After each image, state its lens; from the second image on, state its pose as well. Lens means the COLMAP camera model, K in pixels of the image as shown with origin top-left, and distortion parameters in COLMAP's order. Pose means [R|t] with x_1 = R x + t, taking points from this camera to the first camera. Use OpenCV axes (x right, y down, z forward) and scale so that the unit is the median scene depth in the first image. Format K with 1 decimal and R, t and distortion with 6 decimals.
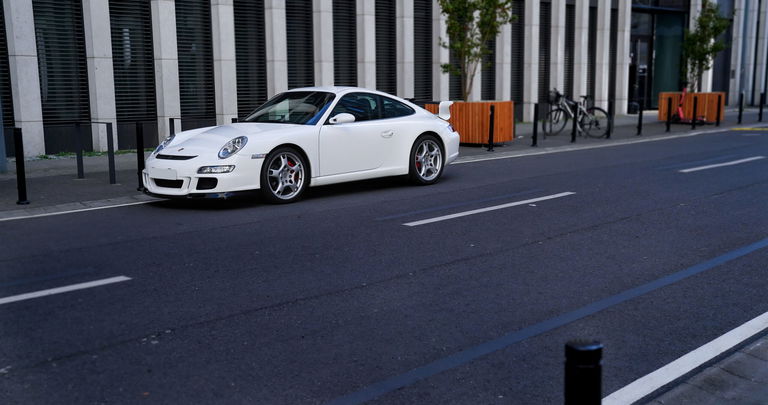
lens RADIAL K [[899.0, 0, 384.2], [0, 899.0, 240.3], [0, 0, 1]] dist [0.069303, 0.009619]
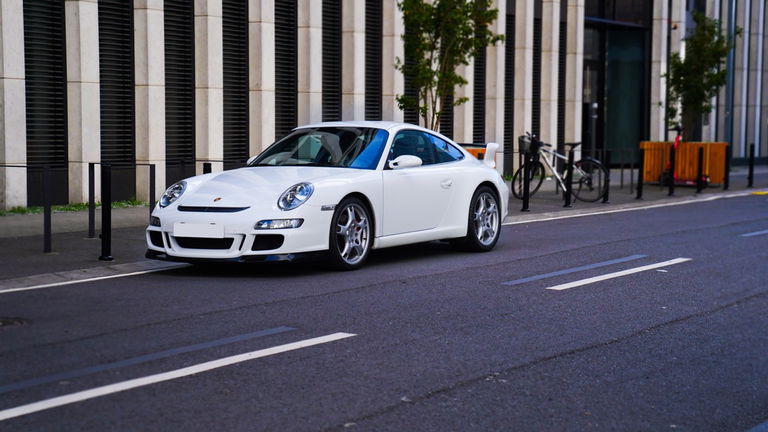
lens RADIAL K [[1531.6, 0, 384.0], [0, 1531.6, 216.0], [0, 0, 1]] dist [0.346759, 0.619050]
pose [[0.977488, 0.002390, 0.210978, -0.334369], [0.022012, 0.993324, -0.113239, 0.057821], [-0.209840, 0.115334, 0.970910, -0.259259]]
